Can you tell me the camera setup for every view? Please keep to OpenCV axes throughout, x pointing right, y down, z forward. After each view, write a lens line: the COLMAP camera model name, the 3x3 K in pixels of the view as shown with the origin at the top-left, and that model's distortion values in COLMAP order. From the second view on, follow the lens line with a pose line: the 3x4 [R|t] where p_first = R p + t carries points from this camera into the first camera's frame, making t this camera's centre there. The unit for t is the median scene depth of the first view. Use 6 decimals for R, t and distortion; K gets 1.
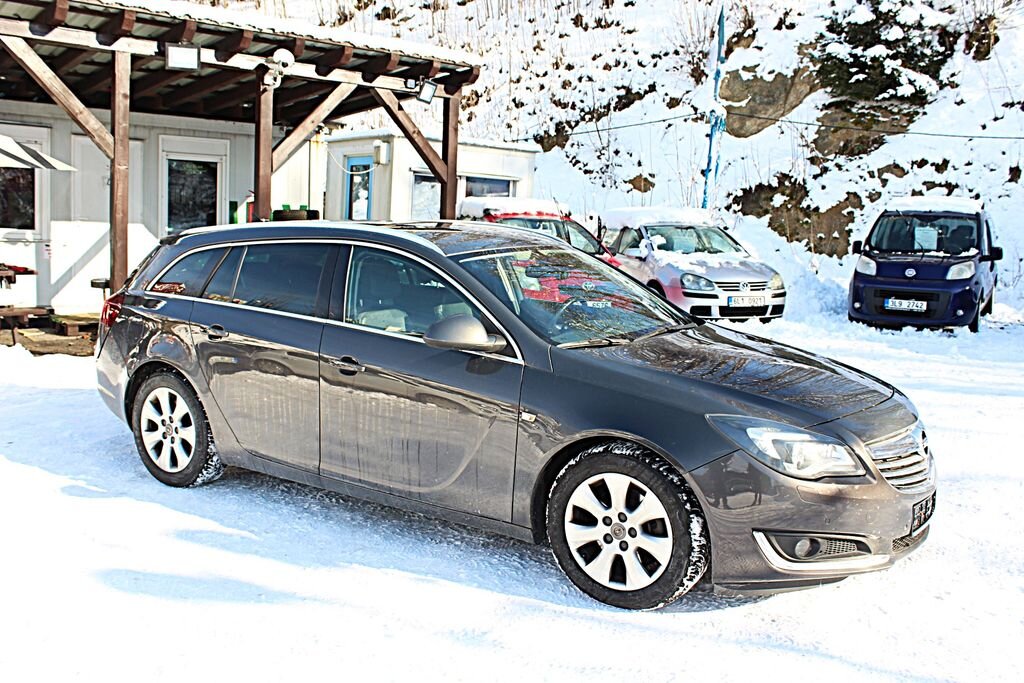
lens RADIAL K [[1028.9, 0, 503.2], [0, 1028.9, 339.7], [0, 0, 1]] dist [-0.077418, 0.000000]
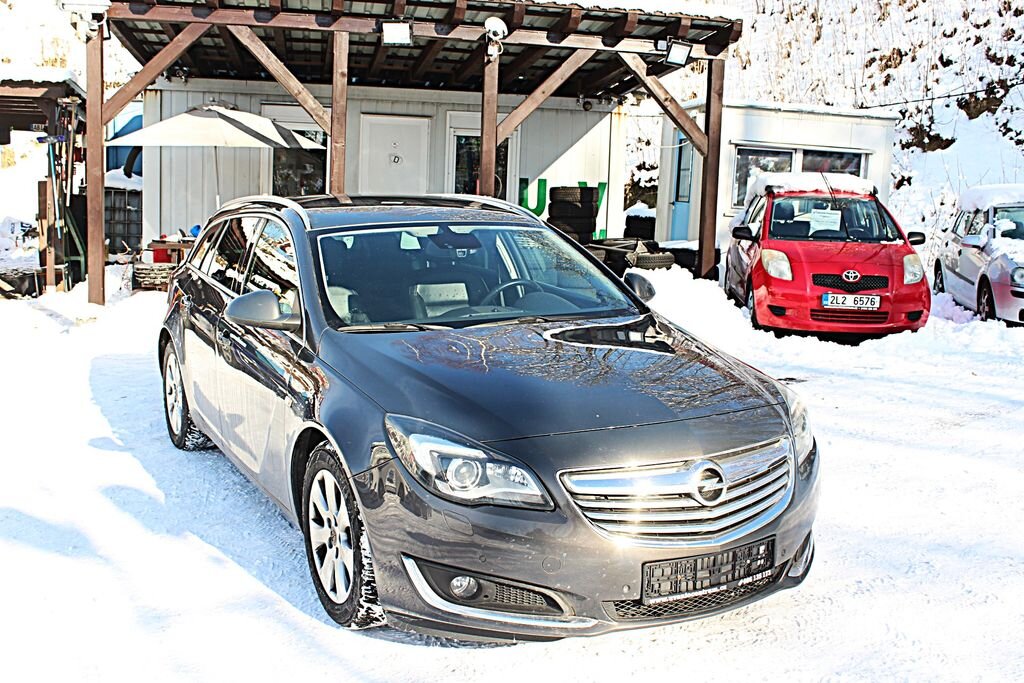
lens RADIAL K [[1118.5, 0, 512.5], [0, 1118.5, 341.2], [0, 0, 1]] dist [-0.065749, 0.000000]
pose [[0.870318, 0.062200, -0.488547, 0.260294], [-0.058760, 0.998021, 0.022387, -0.005379], [0.488973, 0.009223, 0.872250, 0.081143]]
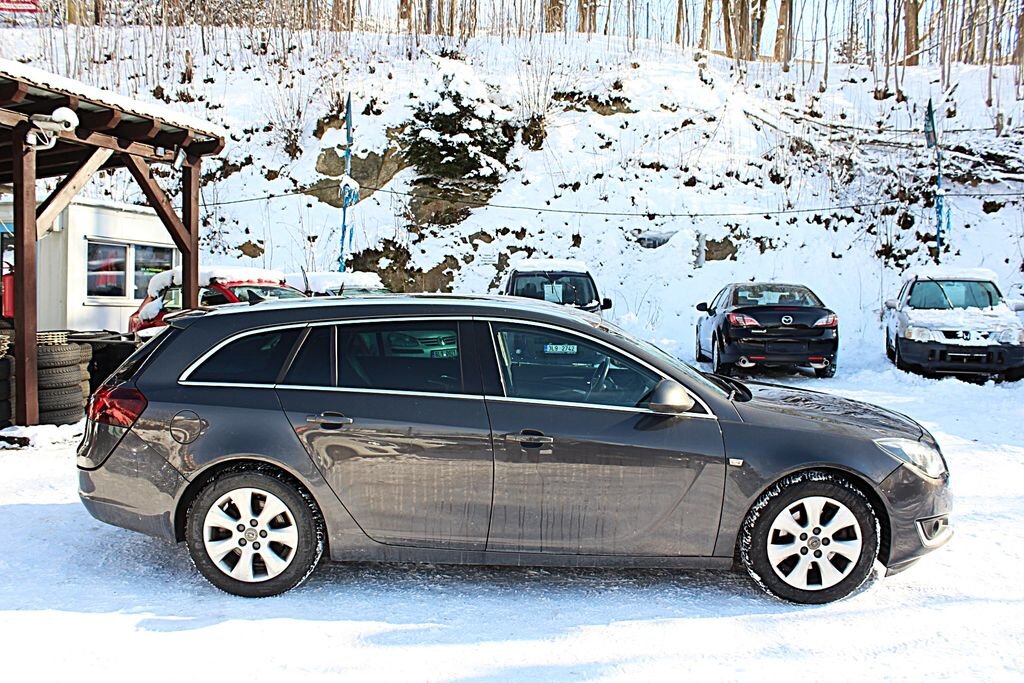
lens RADIAL K [[927.9, 0, 511.5], [0, 927.9, 345.9], [0, 0, 1]] dist [-0.099281, 0.000000]
pose [[0.828468, -0.057317, 0.557096, -0.277577], [0.080525, 0.996604, -0.017214, -0.021365], [-0.554217, 0.059121, 0.830270, 0.095437]]
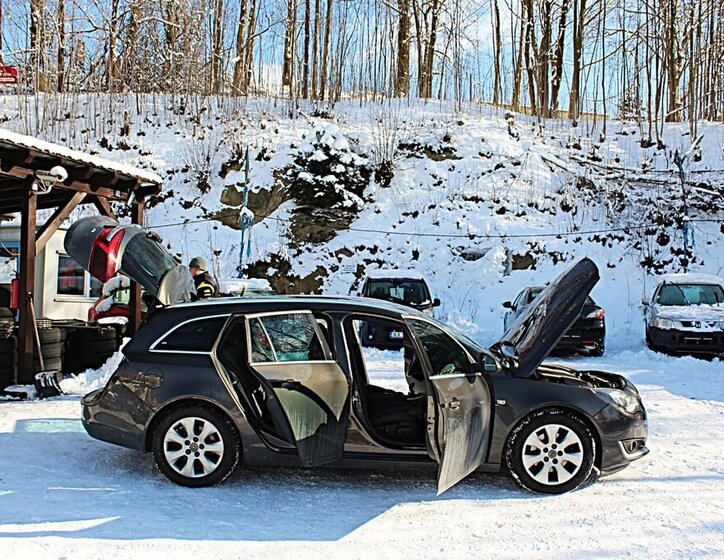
lens RADIAL K [[754.7, 0, 360.9], [0, 754.7, 272.7], [0, 0, 1]] dist [-0.120452, 0.000000]
pose [[0.835307, -0.008405, 0.549719, -0.336139], [0.077487, 0.991702, -0.102581, -0.013069], [-0.544295, 0.128283, 0.829027, -0.003736]]
